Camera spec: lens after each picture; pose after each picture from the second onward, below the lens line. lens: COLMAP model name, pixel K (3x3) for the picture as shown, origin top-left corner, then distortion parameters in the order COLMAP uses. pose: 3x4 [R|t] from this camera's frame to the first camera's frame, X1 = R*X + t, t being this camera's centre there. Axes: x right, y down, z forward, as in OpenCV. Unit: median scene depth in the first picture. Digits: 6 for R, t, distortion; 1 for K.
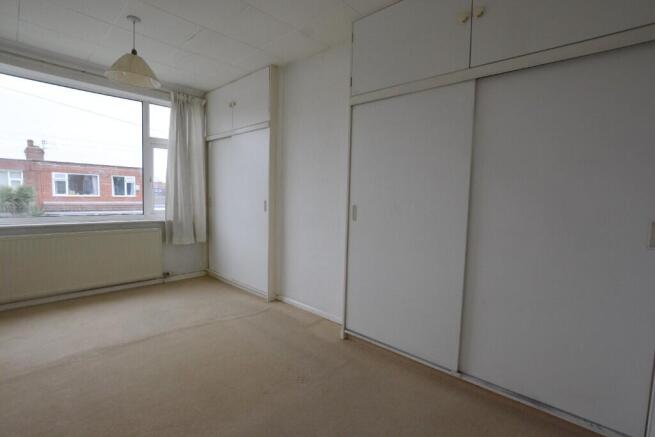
lens RADIAL K [[296.8, 0, 329.0], [0, 296.8, 219.8], [0, 0, 1]] dist [-0.002262, -0.000107]
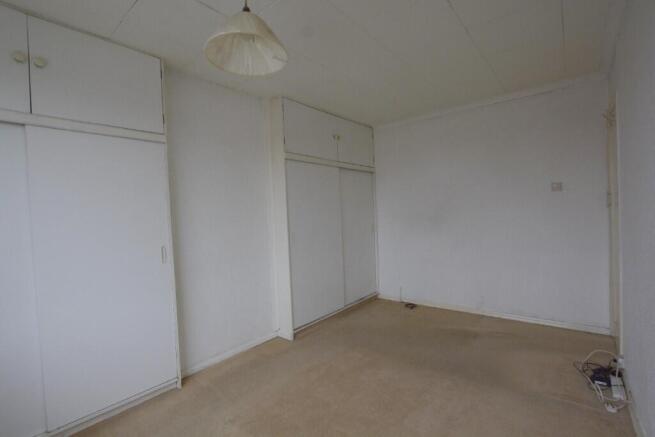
lens RADIAL K [[296.8, 0, 329.0], [0, 296.8, 219.8], [0, 0, 1]] dist [-0.002262, -0.000107]
pose [[-0.039835, -0.043204, 0.998272, -1.251856], [0.124163, 0.991108, 0.047849, -0.149746], [-0.991462, 0.125854, -0.034117, 0.877159]]
